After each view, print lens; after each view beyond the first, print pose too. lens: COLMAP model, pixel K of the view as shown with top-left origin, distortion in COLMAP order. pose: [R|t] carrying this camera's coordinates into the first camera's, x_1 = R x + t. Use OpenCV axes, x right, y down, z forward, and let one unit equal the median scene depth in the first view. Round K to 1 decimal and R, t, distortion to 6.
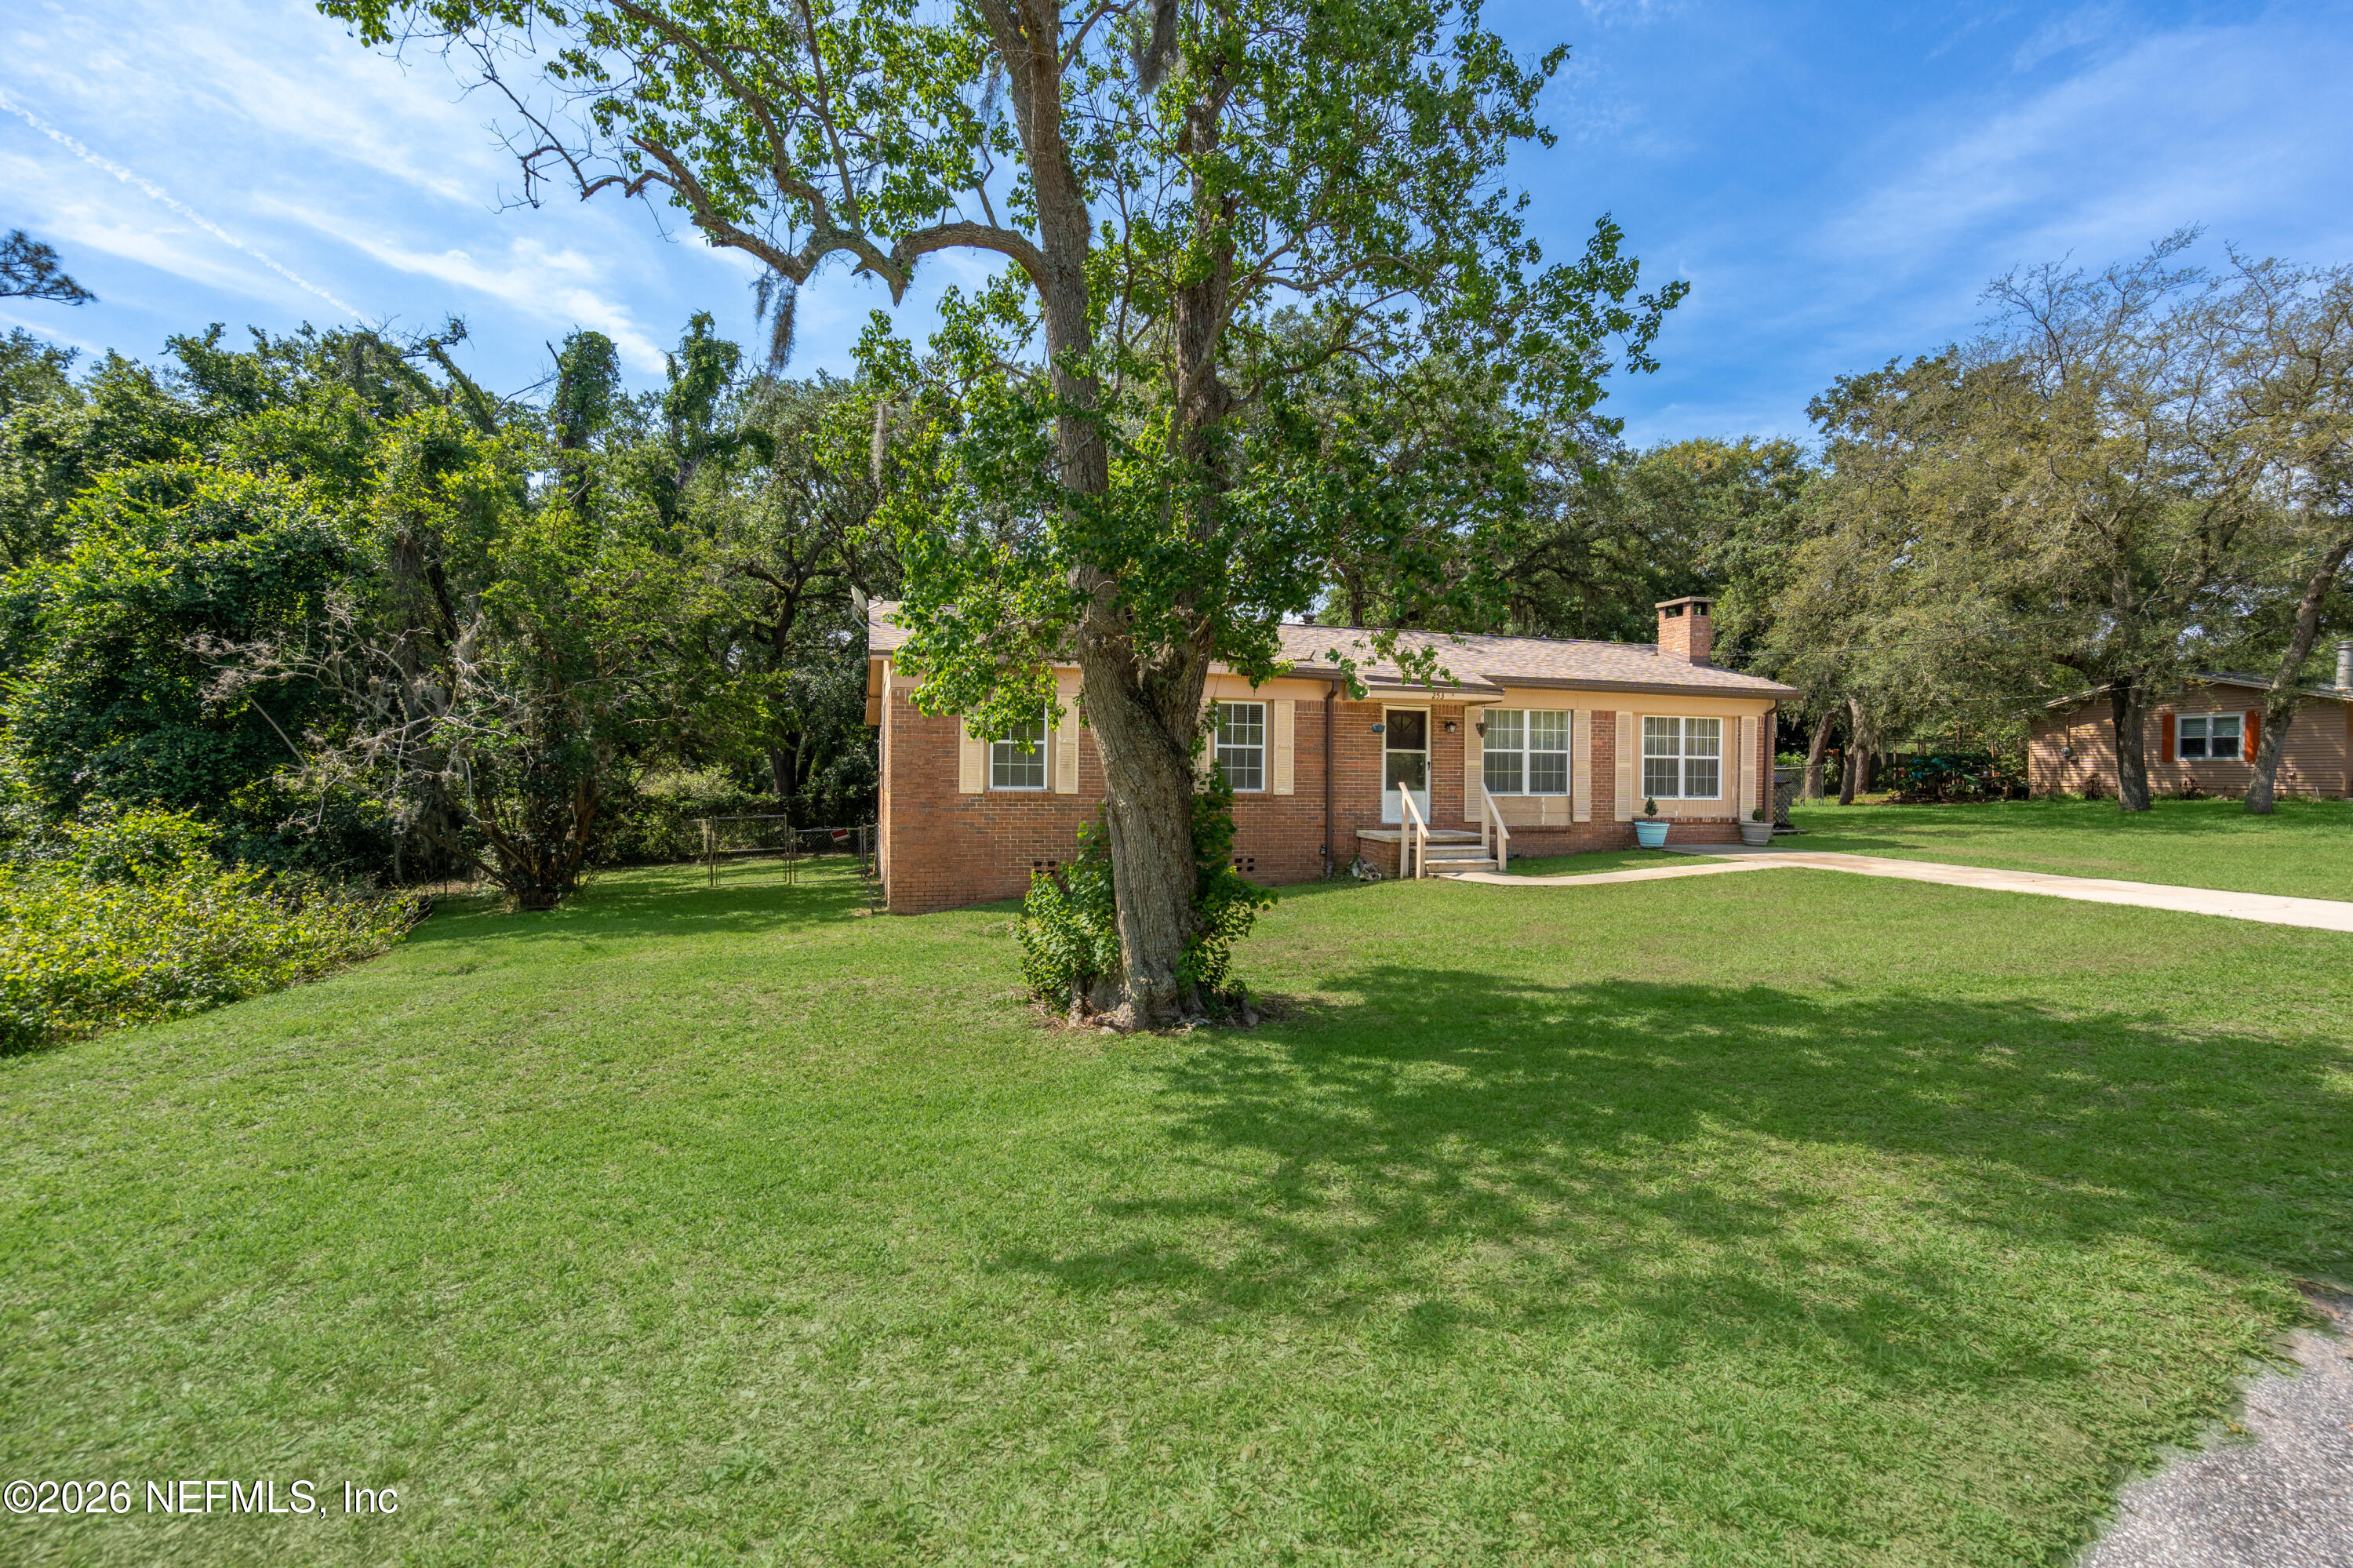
lens RADIAL K [[1067.0, 0, 1175.0], [0, 1067.0, 787.0], [0, 0, 1]] dist [-0.003535, 0.000323]
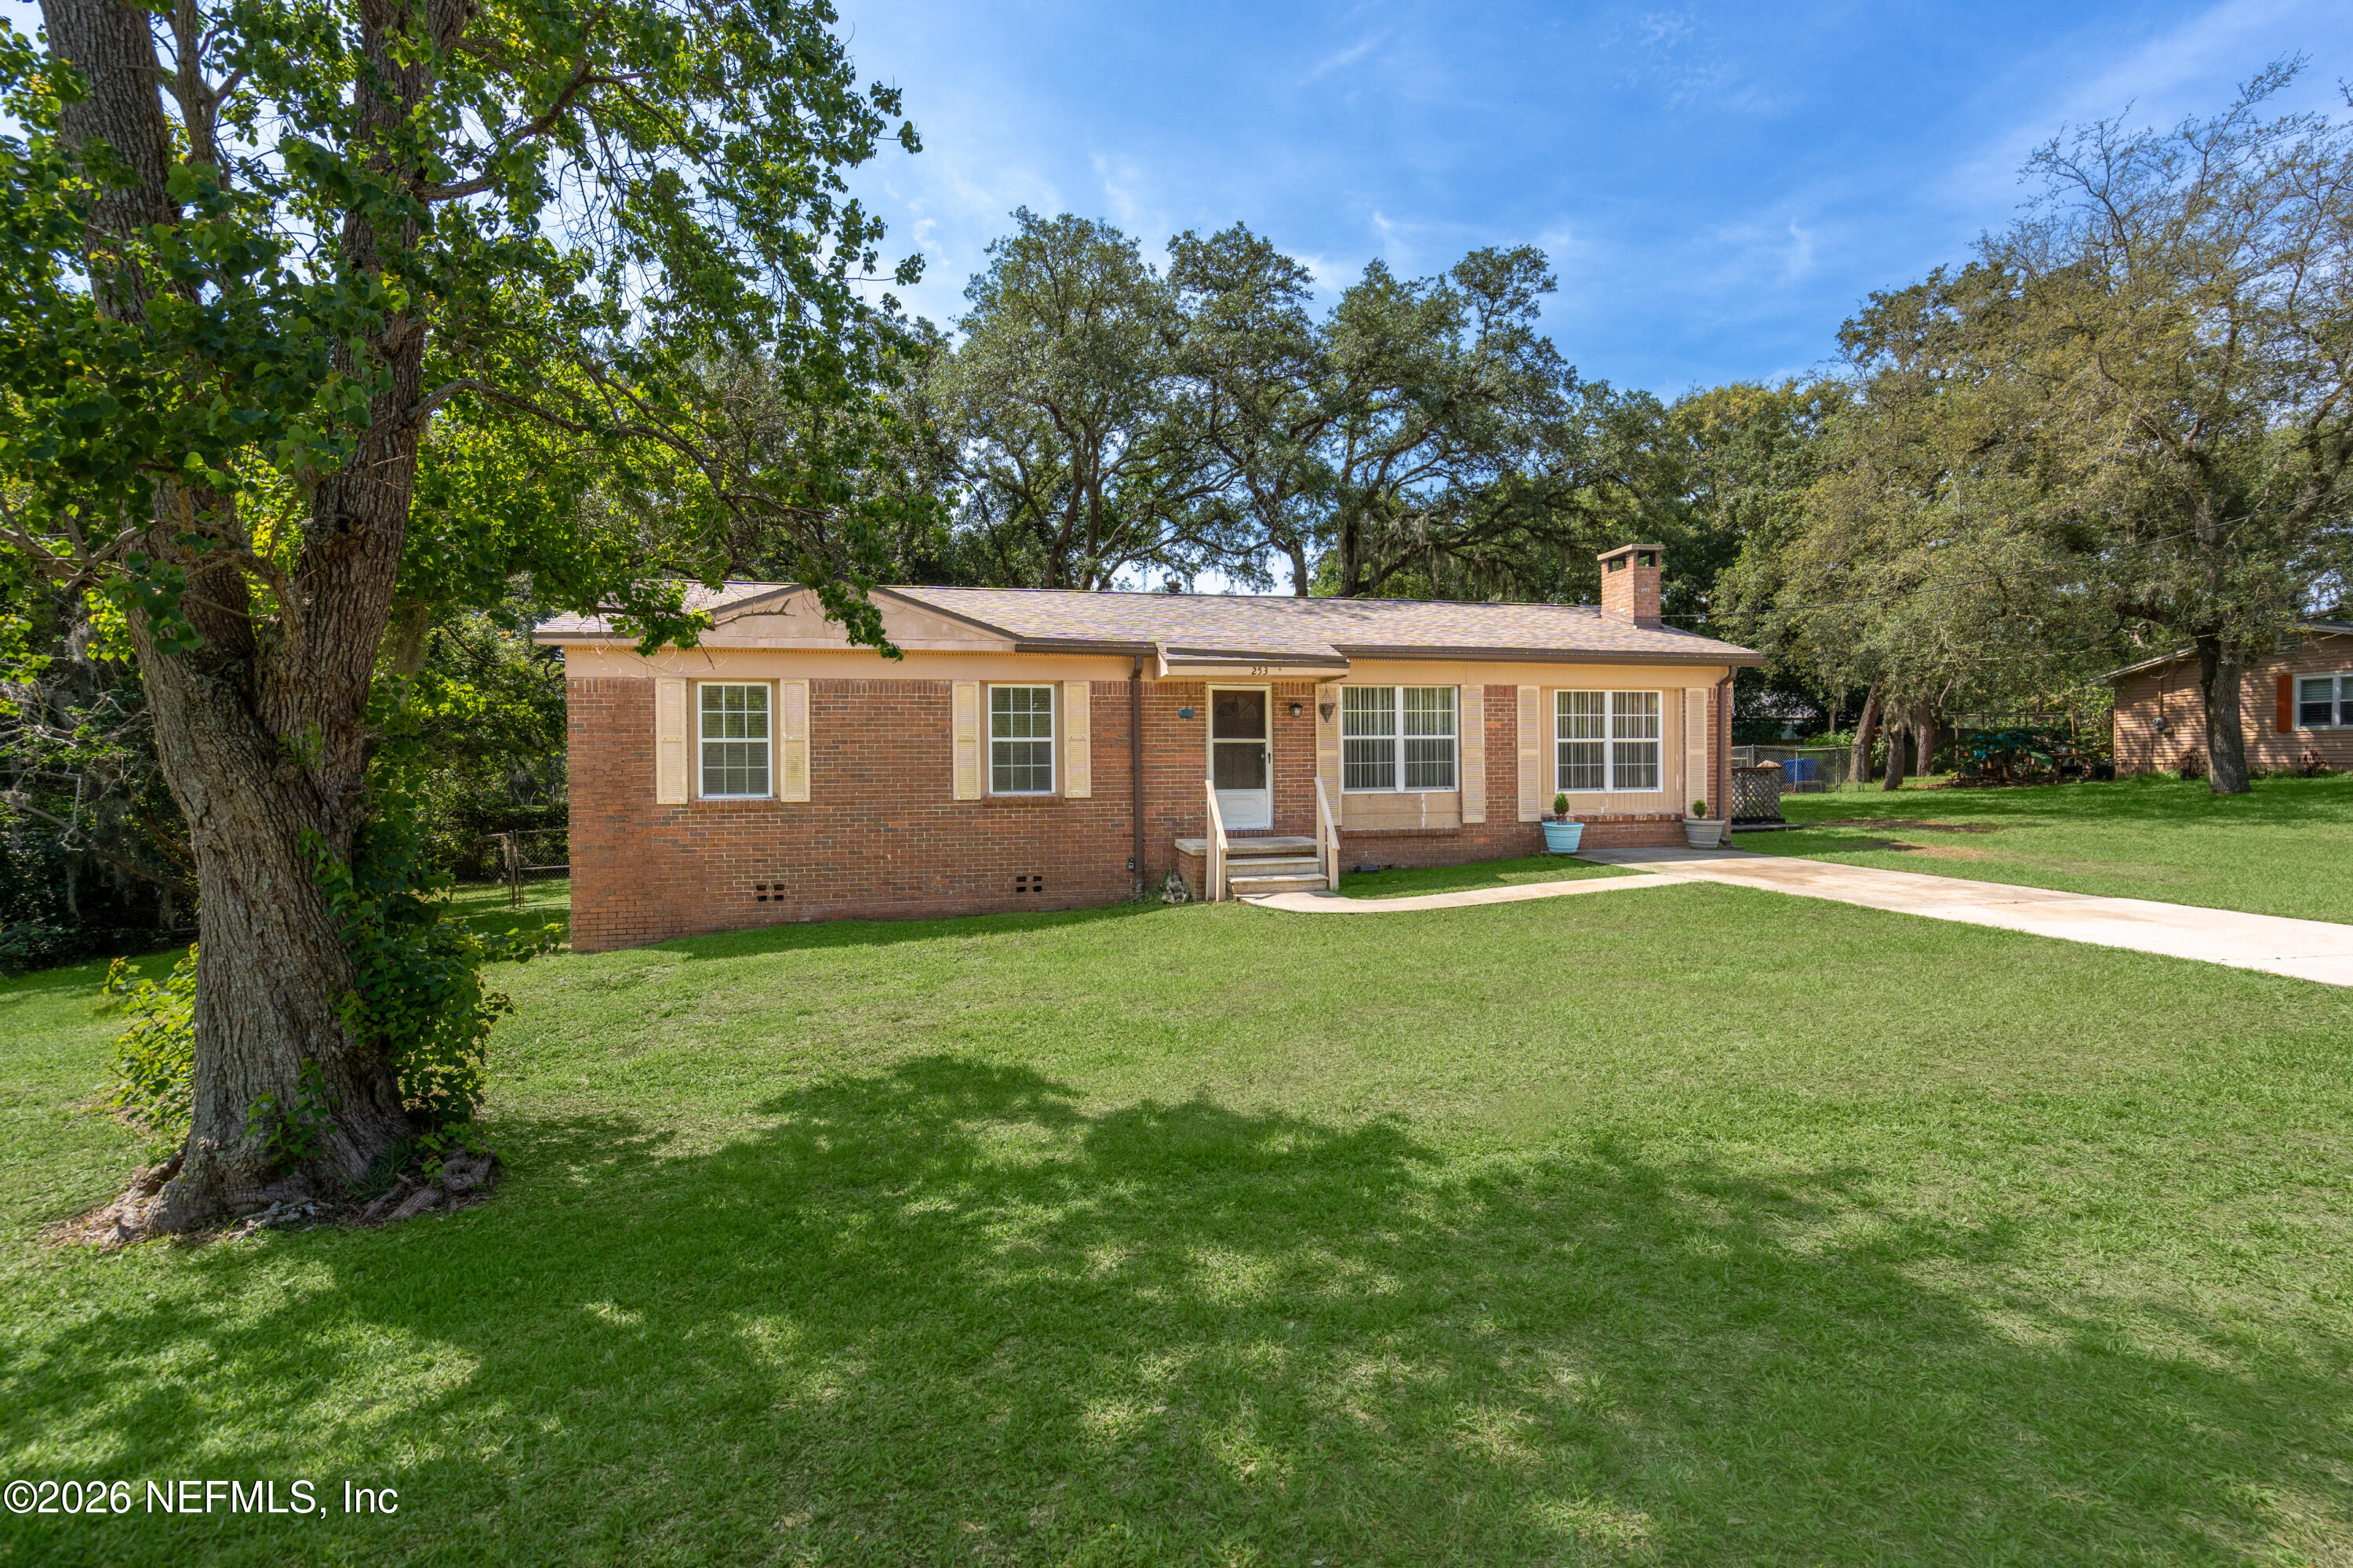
lens RADIAL K [[1067.0, 0, 1178.2], [0, 1067.0, 784.9], [0, 0, 1]] dist [-0.003535, 0.000323]
pose [[0.996973, -0.018864, -0.075431, 0.192089], [0.019231, 0.999807, 0.004135, -0.003437], [0.075338, -0.005573, 0.997142, 0.154025]]
